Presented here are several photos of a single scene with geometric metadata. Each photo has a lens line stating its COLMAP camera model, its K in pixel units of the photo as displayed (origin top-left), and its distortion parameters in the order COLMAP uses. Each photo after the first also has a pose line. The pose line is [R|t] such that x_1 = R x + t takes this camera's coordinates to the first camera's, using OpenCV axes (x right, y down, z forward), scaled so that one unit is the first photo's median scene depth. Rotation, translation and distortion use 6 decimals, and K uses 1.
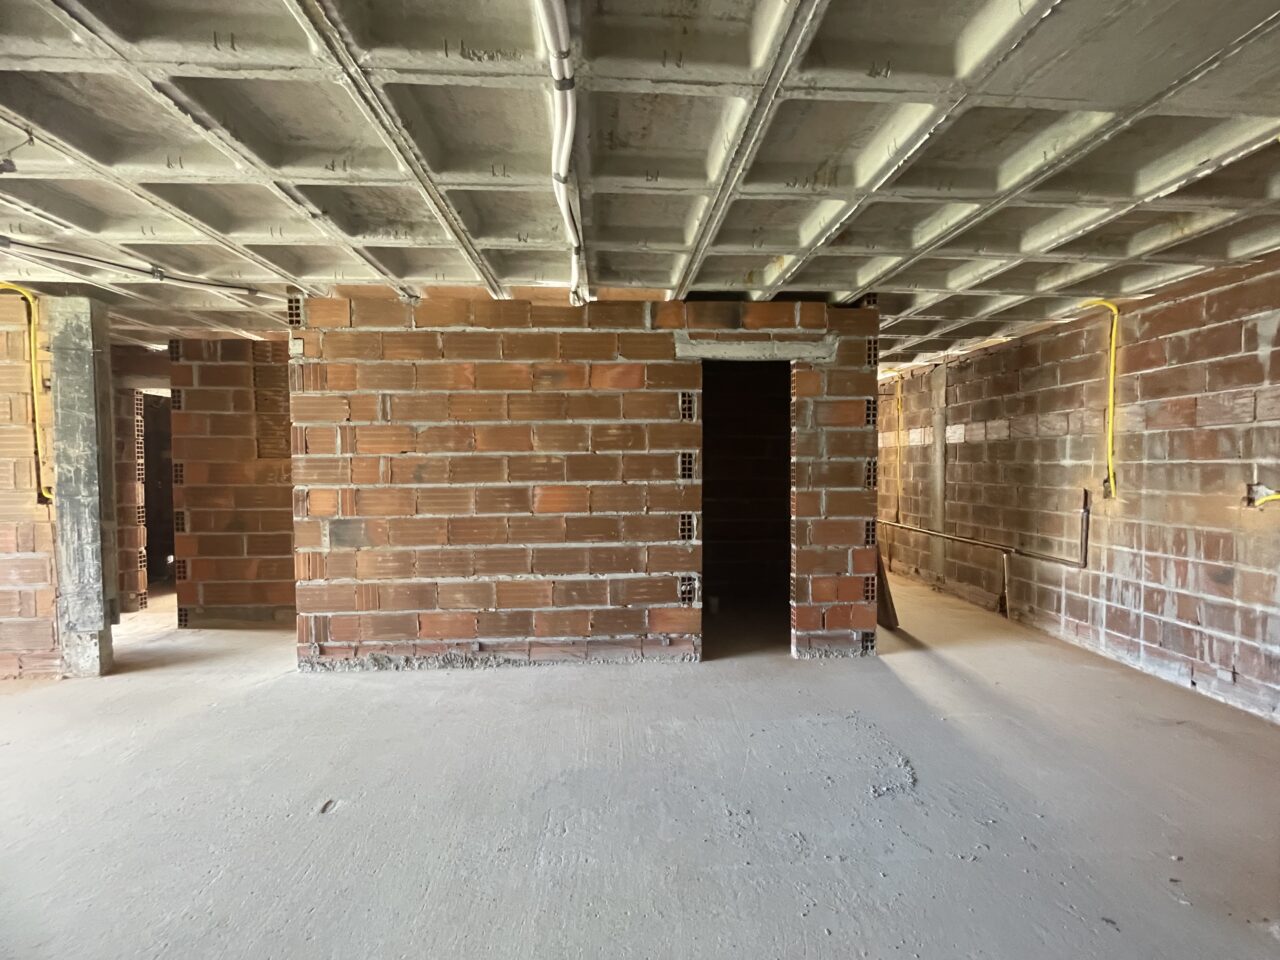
lens RADIAL K [[519.3, 0, 640.0], [0, 519.3, 480.0], [0, 0, 1]] dist [-0.001995, -0.000431]
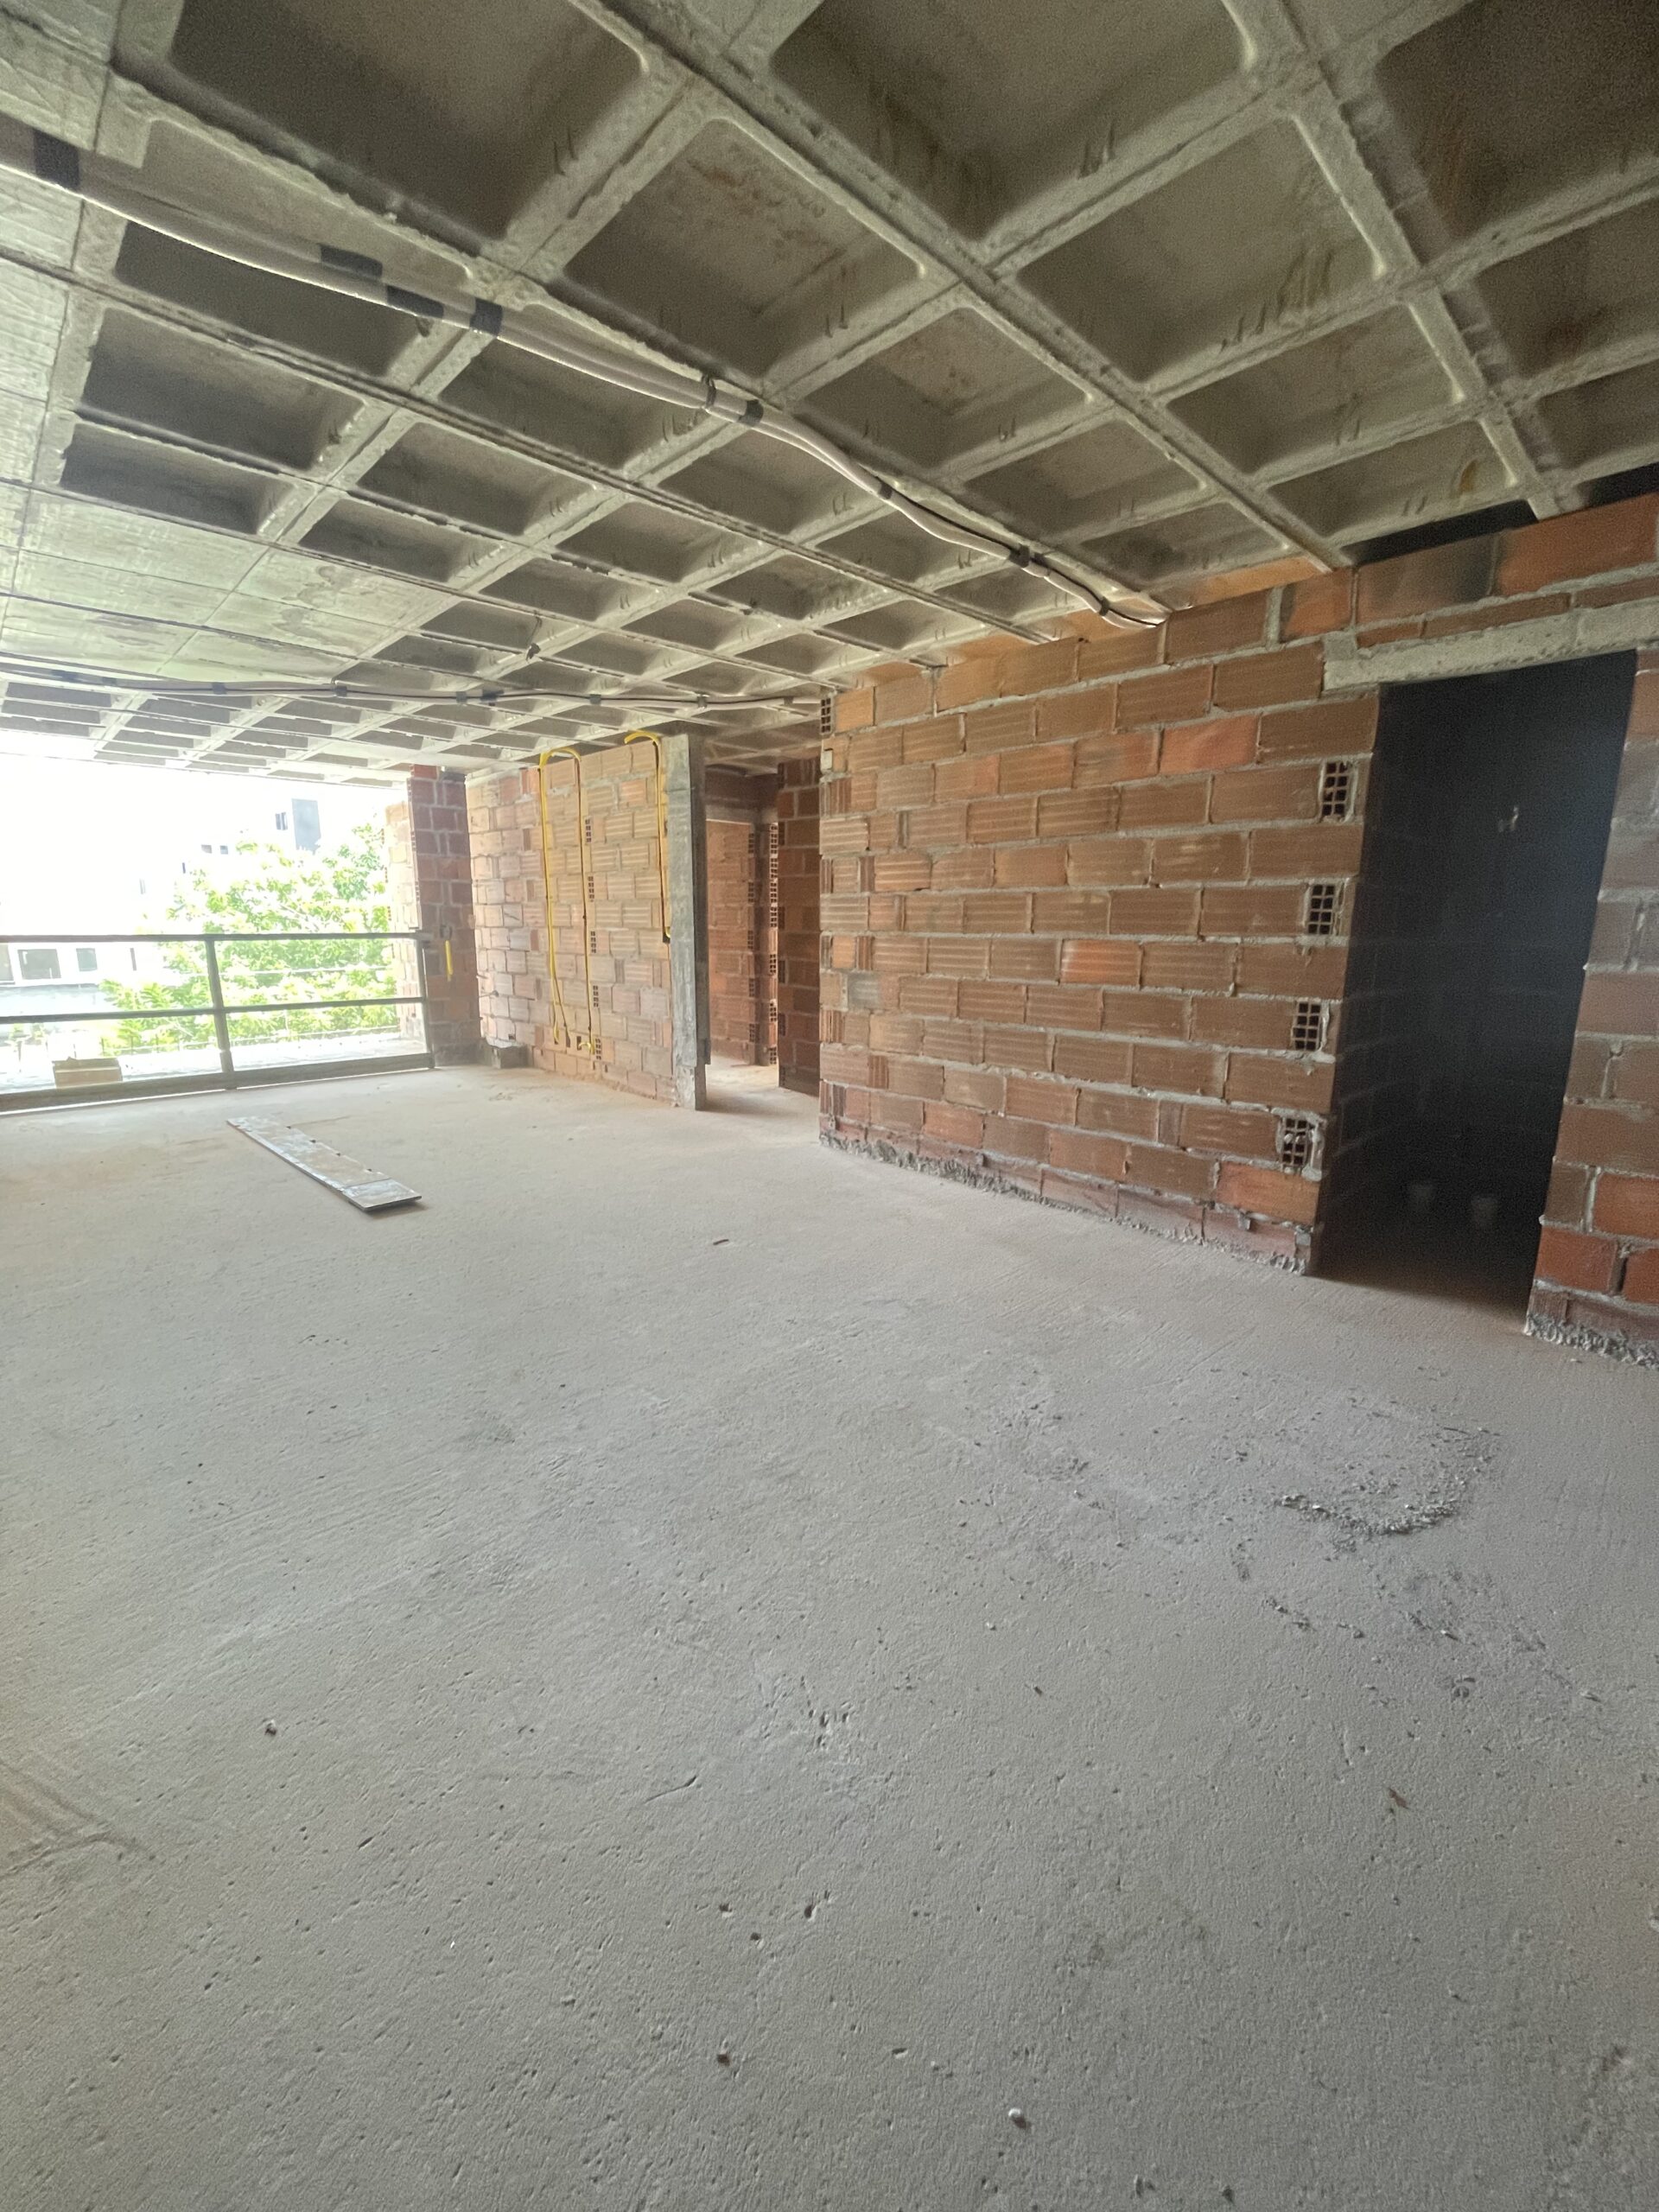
lens RADIAL K [[897.4, 0, 836.6], [0, 897.4, 1105.1], [0, 0, 1]] dist [-0.001995, -0.000431]
pose [[0.652799, 0.164981, -0.739347, 0.475219], [-0.035912, 0.981639, 0.187340, 0.014247], [0.756679, -0.095744, 0.646738, 0.031374]]
